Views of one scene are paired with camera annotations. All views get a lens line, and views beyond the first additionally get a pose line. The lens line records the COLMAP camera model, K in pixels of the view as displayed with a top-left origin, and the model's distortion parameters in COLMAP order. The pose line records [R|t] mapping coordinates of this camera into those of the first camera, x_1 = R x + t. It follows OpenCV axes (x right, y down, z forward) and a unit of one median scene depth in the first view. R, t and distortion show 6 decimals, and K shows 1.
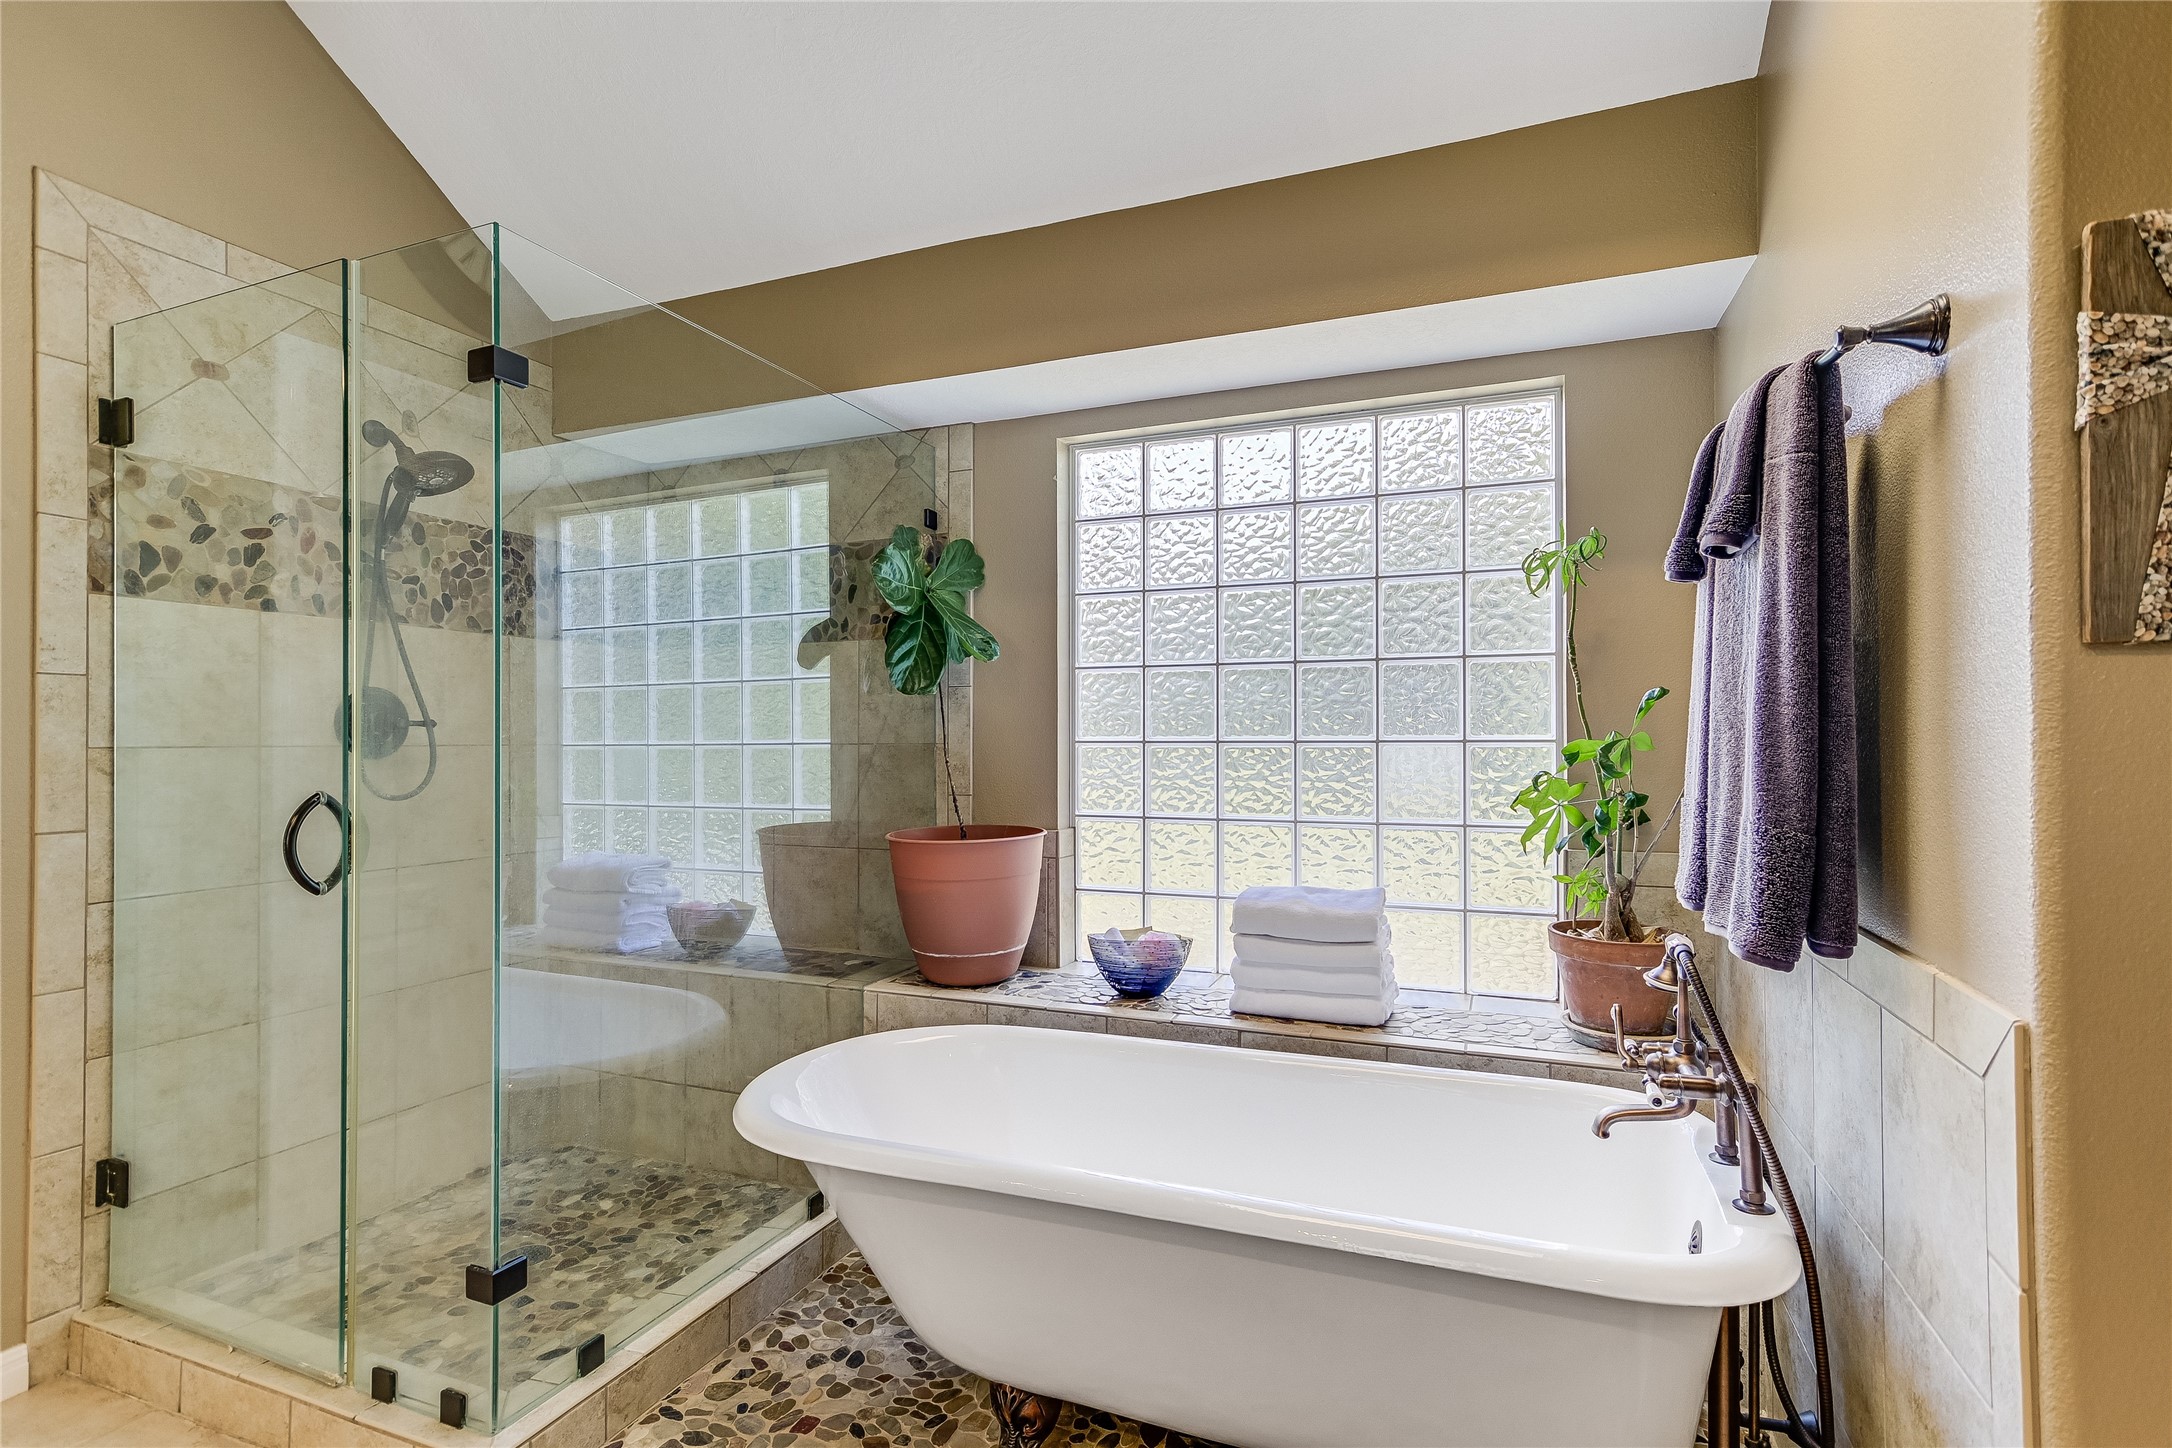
lens RADIAL K [[1047.1, 0, 1090.5], [0, 1047.1, 729.8], [0, 0, 1]] dist [0.009357, 0.000881]
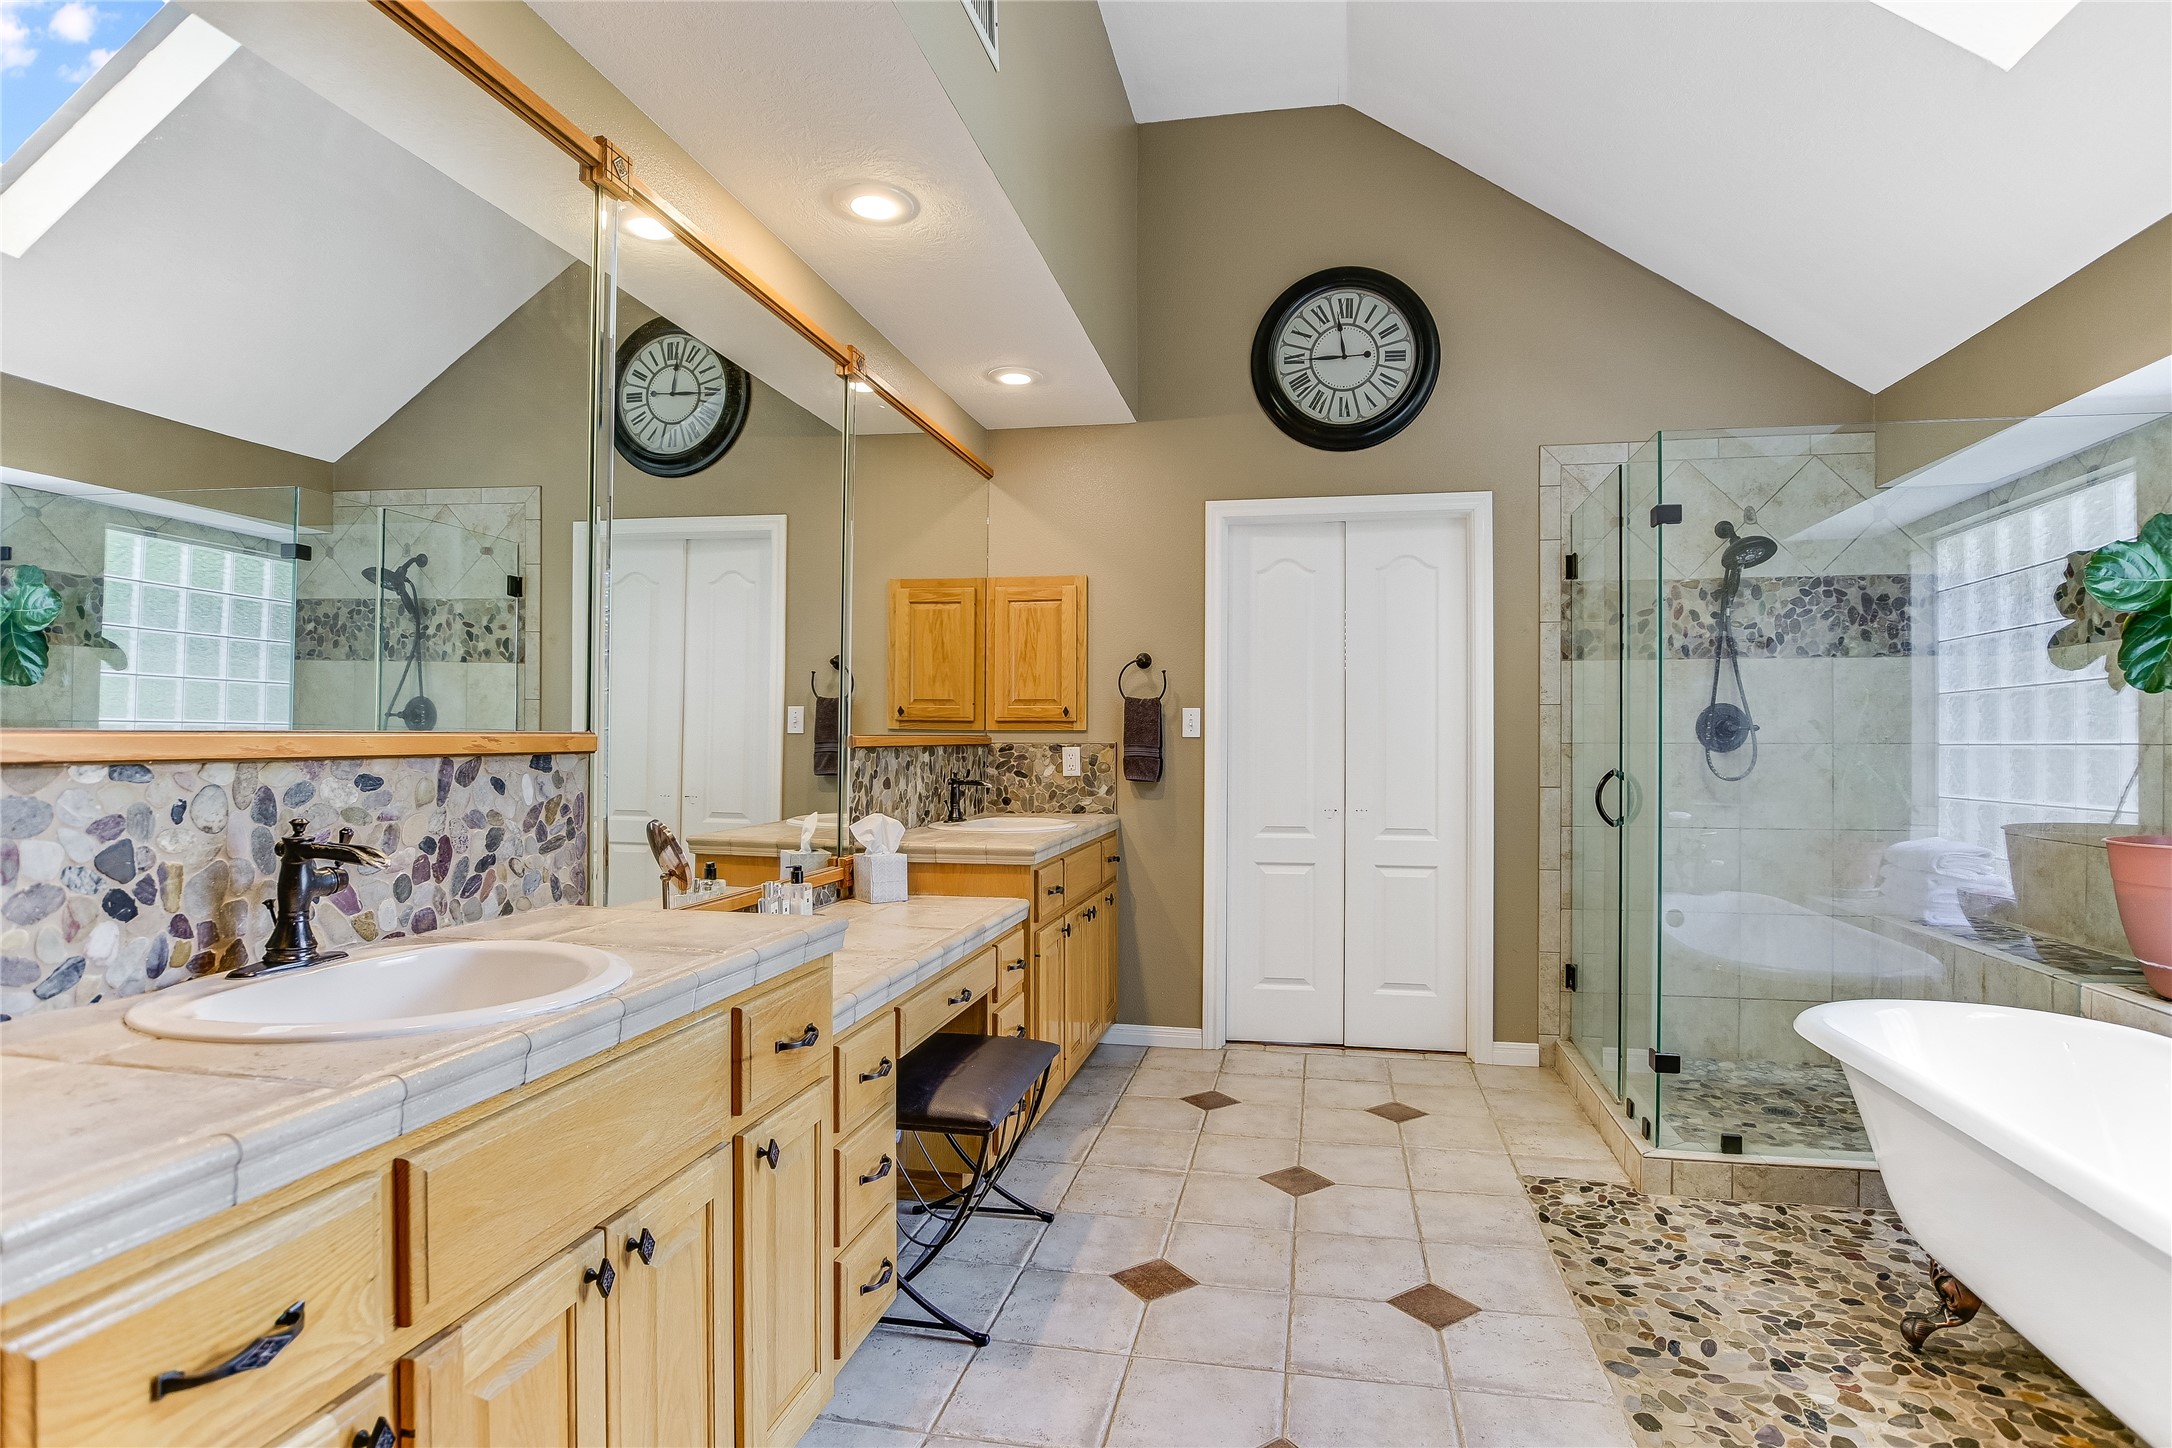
lens RADIAL K [[1047.1, 0, 1091.3], [0, 1047.1, 732.0], [0, 0, 1]] dist [0.009357, 0.000881]
pose [[0.172357, -0.005281, -0.985020, 0.663025], [0.007157, 0.999966, -0.004109, -0.000856], [0.985009, -0.006342, 0.172389, -0.128923]]
